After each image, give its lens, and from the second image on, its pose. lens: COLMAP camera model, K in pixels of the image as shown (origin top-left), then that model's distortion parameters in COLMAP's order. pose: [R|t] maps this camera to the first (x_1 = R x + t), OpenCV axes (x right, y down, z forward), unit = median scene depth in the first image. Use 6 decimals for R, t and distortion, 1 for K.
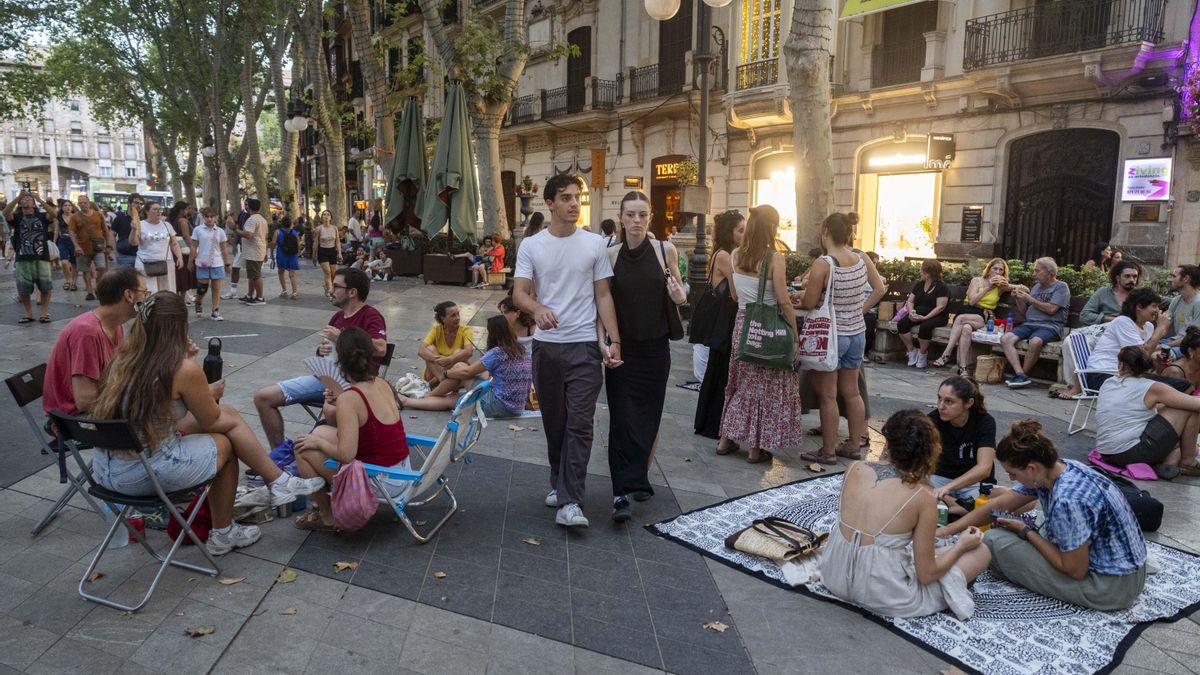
lens RADIAL K [[858.8, 0, 600.0], [0, 858.8, 337.5], [0, 0, 1]] dist [0.034234, 0.003199]
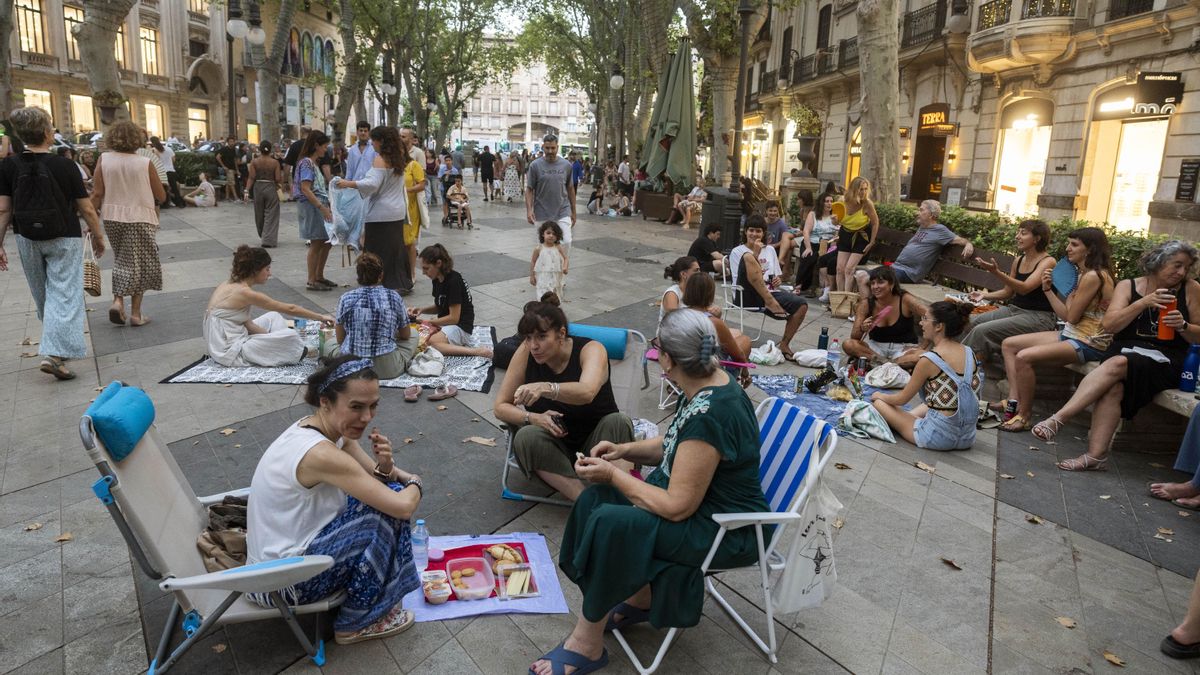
lens RADIAL K [[858.8, 0, 600.0], [0, 858.8, 337.5], [0, 0, 1]] dist [0.034234, 0.003199]
pose [[0.859573, 0.124901, -0.495515, 0.268322], [-0.101135, 0.992070, 0.074626, 0.011046], [0.500906, -0.014033, 0.865388, -0.019636]]
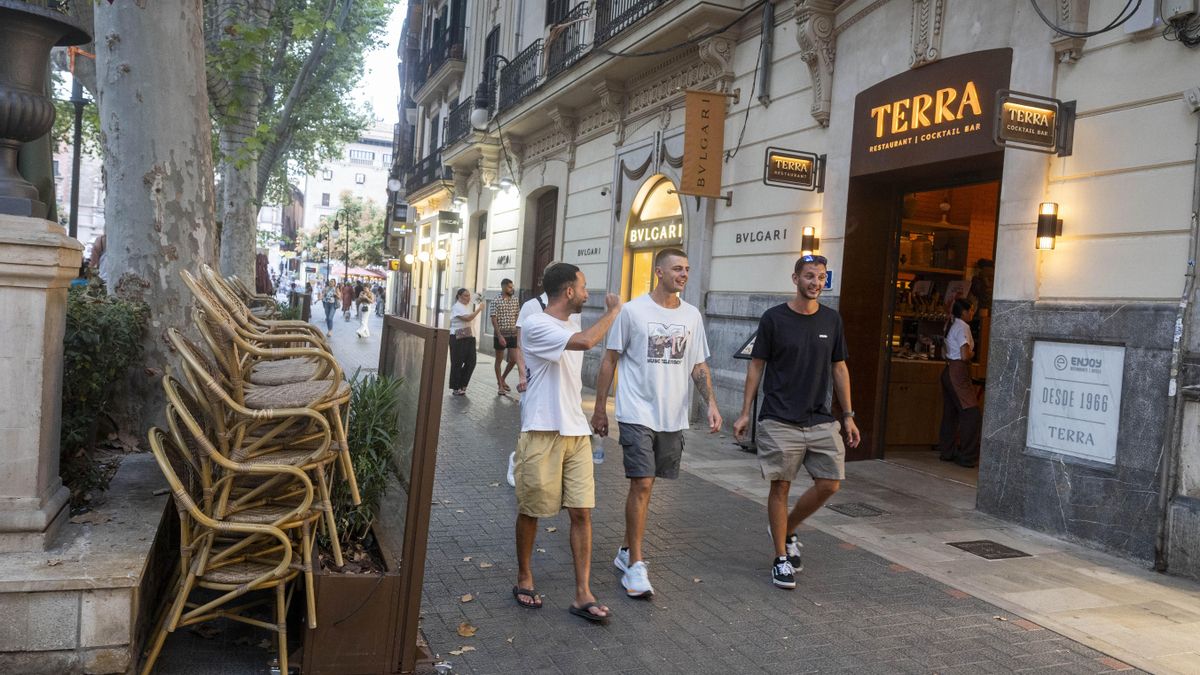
lens RADIAL K [[858.8, 0, 600.0], [0, 858.8, 337.5], [0, 0, 1]] dist [0.034234, 0.003199]
pose [[0.971652, 0.072125, -0.225145, 0.047014], [-0.097657, 0.989729, -0.104400, -0.079124], [0.215303, 0.123427, 0.968716, 0.699397]]
